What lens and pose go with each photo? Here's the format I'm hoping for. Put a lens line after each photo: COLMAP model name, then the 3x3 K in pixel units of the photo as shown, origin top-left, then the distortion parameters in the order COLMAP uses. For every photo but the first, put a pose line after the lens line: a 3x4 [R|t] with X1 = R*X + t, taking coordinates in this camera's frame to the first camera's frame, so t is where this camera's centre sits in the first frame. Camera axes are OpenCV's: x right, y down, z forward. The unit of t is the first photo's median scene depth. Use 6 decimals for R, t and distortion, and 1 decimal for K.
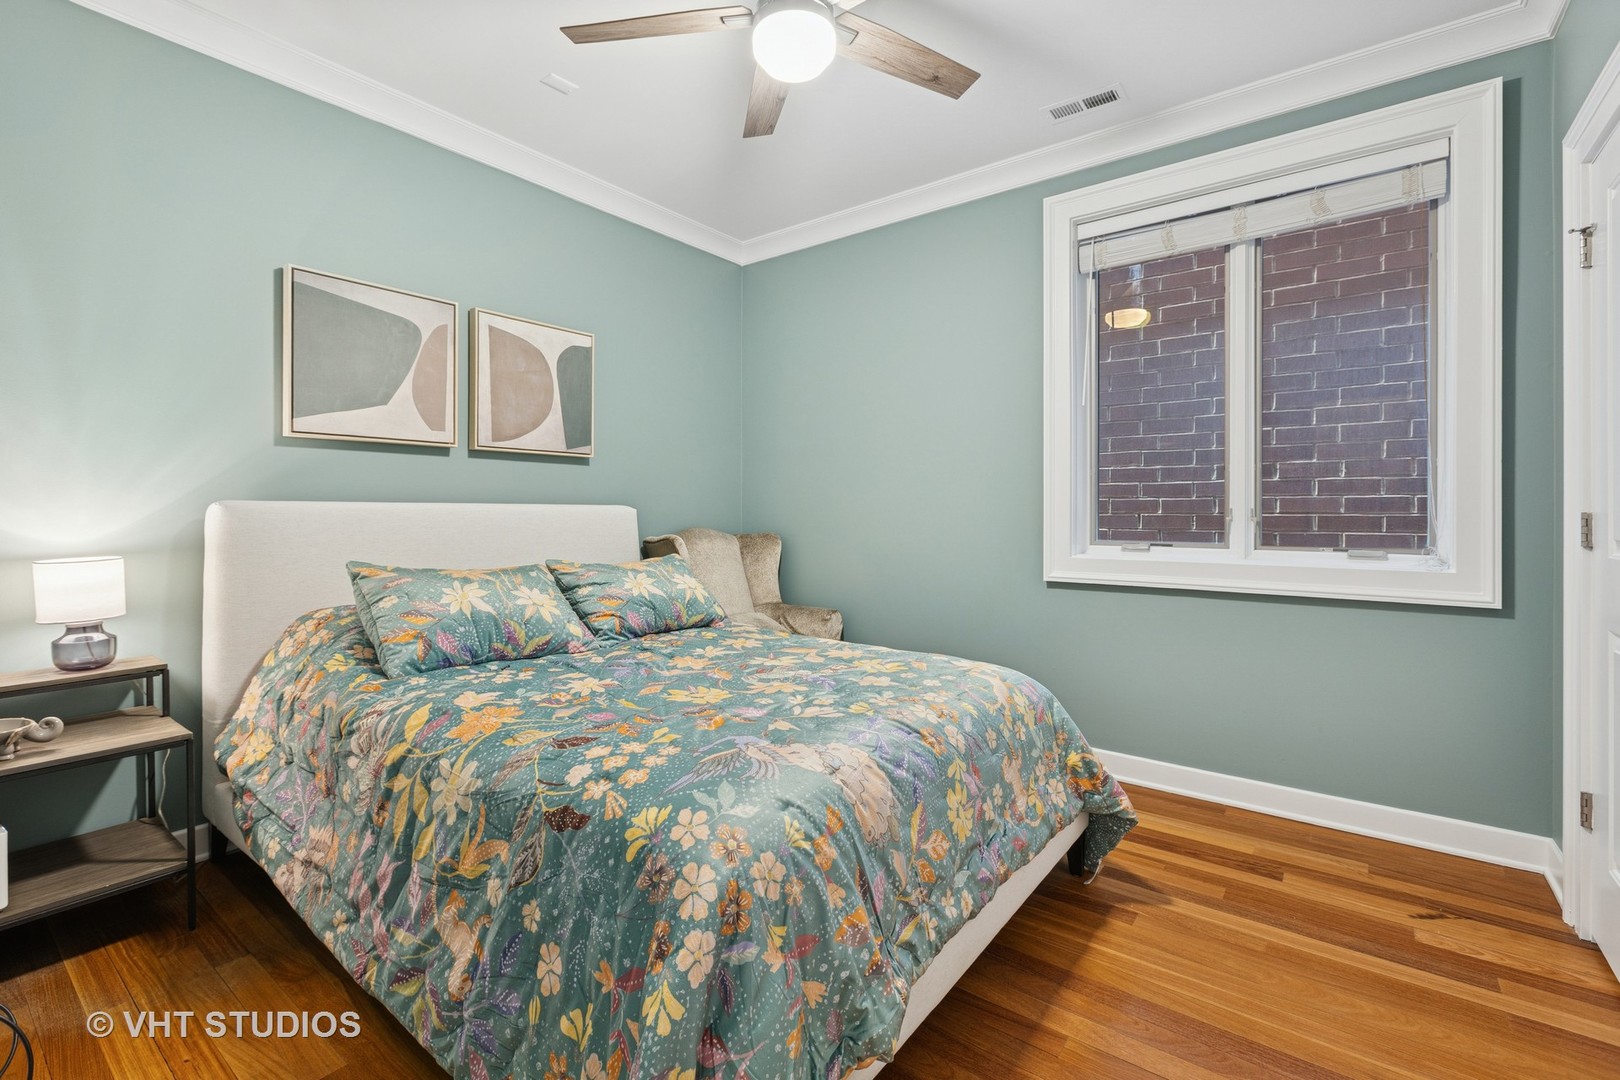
lens RADIAL K [[717.0, 0, 803.7], [0, 717.0, 490.4], [0, 0, 1]] dist [-0.000155, 0.000091]
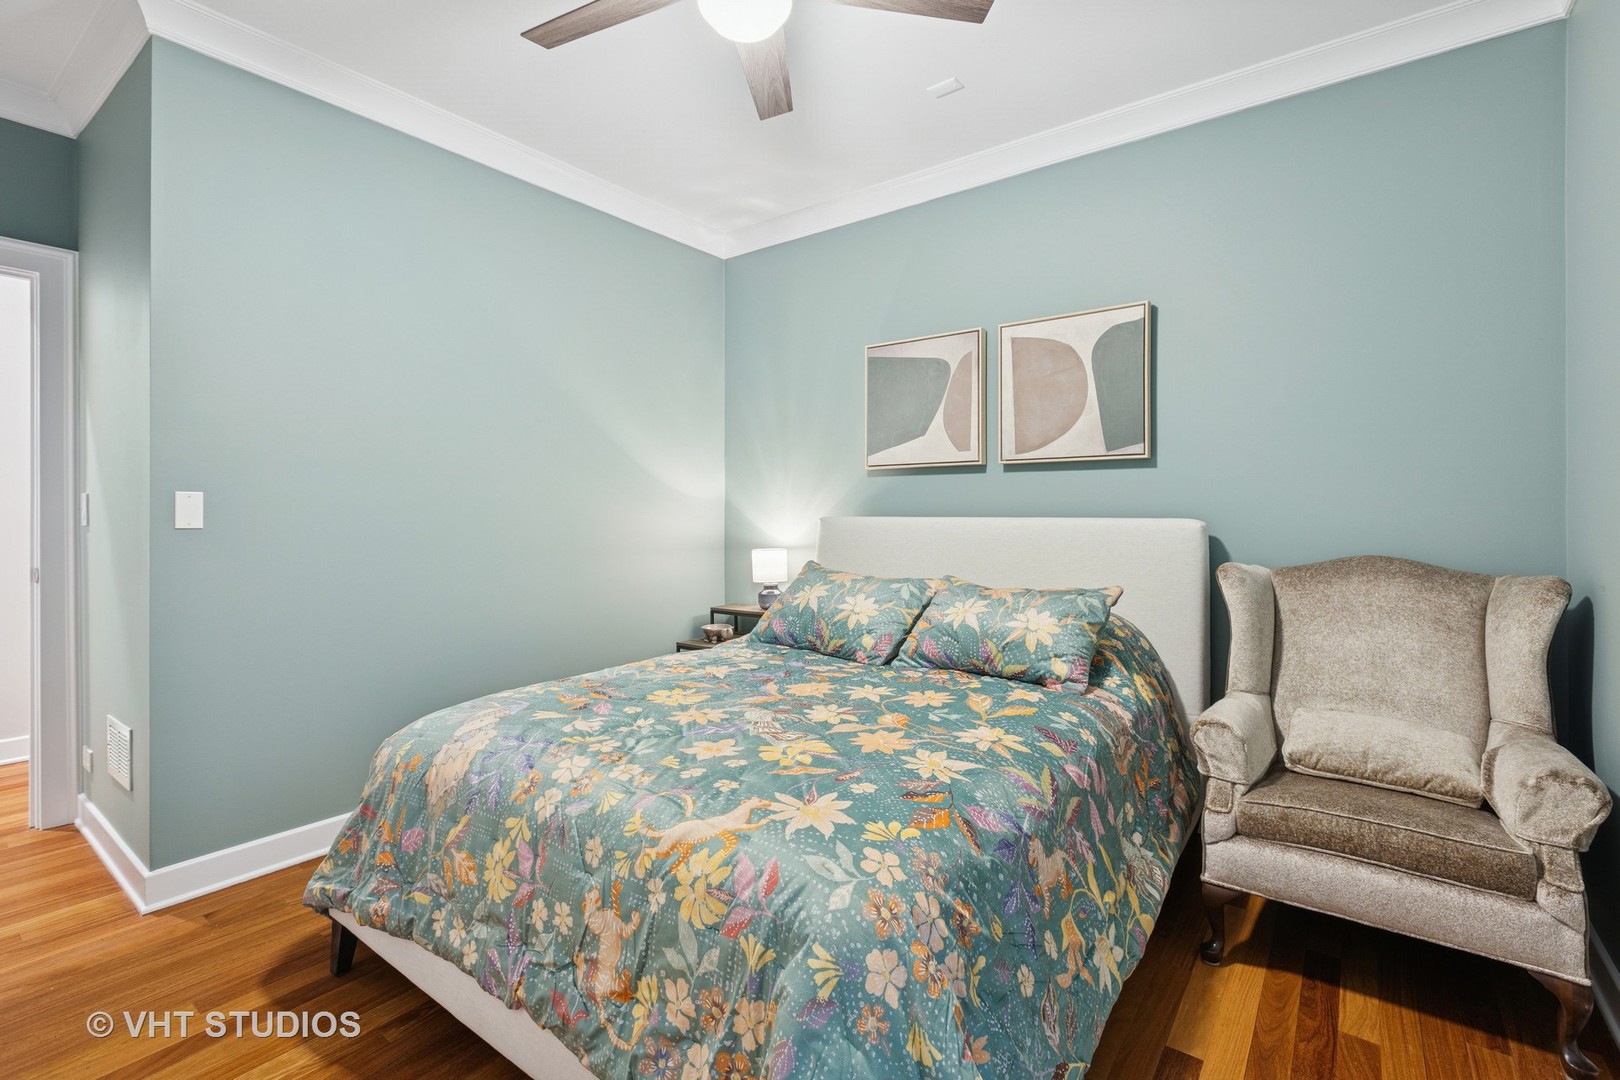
lens RADIAL K [[734.0, 0, 797.2], [0, 734.0, 512.0], [0, 0, 1]] dist [0.002152, -0.000340]
pose [[0.013081, -0.002586, -0.999911, 0.616026], [0.030347, 0.999537, -0.002188, 0.004688], [0.999454, -0.030316, 0.013153, 0.733326]]
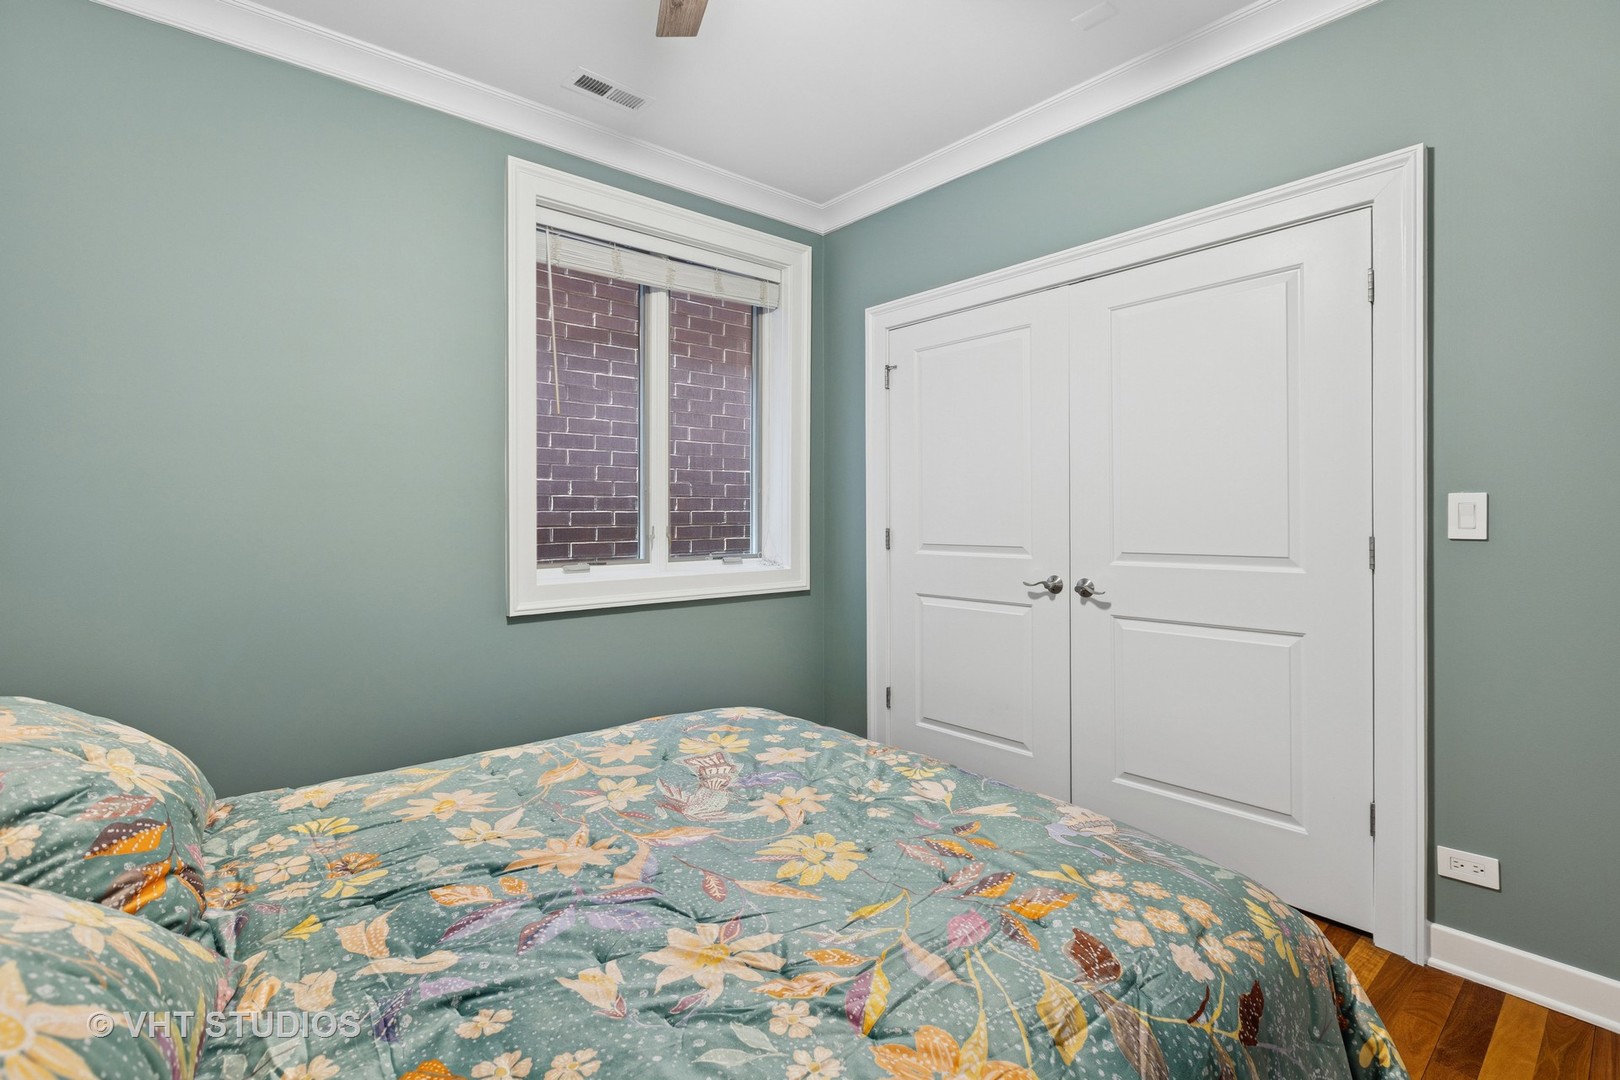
lens RADIAL K [[734.0, 0, 797.2], [0, 734.0, 512.0], [0, 0, 1]] dist [0.002152, -0.000340]
pose [[0.218607, -0.000971, 0.975812, -0.478312], [-0.022758, 0.999722, 0.006093, -0.009542], [-0.975548, -0.023540, 0.218524, 0.548024]]
